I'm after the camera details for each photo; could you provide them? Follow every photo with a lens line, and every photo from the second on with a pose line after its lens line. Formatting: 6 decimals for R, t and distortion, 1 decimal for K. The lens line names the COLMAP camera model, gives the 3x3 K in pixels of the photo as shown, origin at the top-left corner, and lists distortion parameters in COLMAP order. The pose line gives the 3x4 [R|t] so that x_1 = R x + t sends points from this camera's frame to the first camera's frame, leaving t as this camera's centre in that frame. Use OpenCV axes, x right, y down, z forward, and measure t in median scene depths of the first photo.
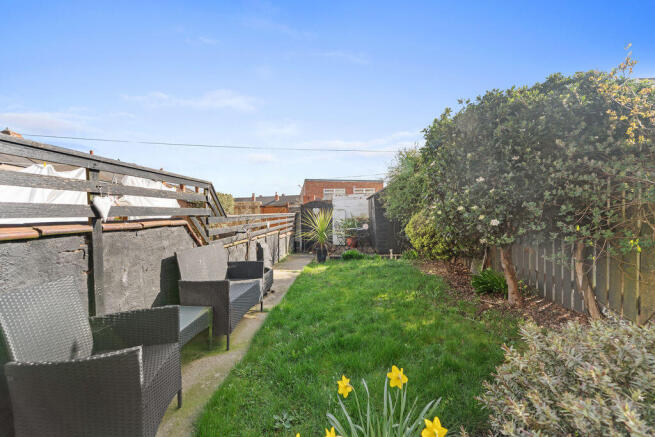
lens RADIAL K [[266.6, 0, 328.0], [0, 266.6, 218.6], [0, 0, 1]] dist [-0.000545, -0.000003]
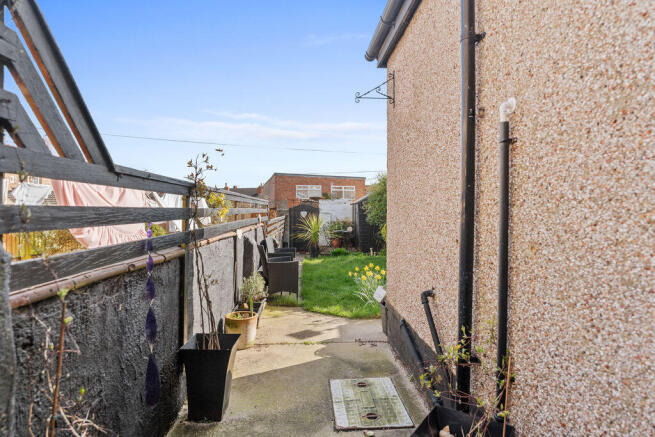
lens RADIAL K [[343.9, 0, 327.7], [0, 343.9, 216.3], [0, 0, 1]] dist [0.000565, 0.000003]
pose [[0.995105, 0.017199, 0.097318, -0.103988], [-0.016467, 0.999830, -0.008321, -0.011862], [-0.097444, 0.006677, 0.995219, -0.484990]]
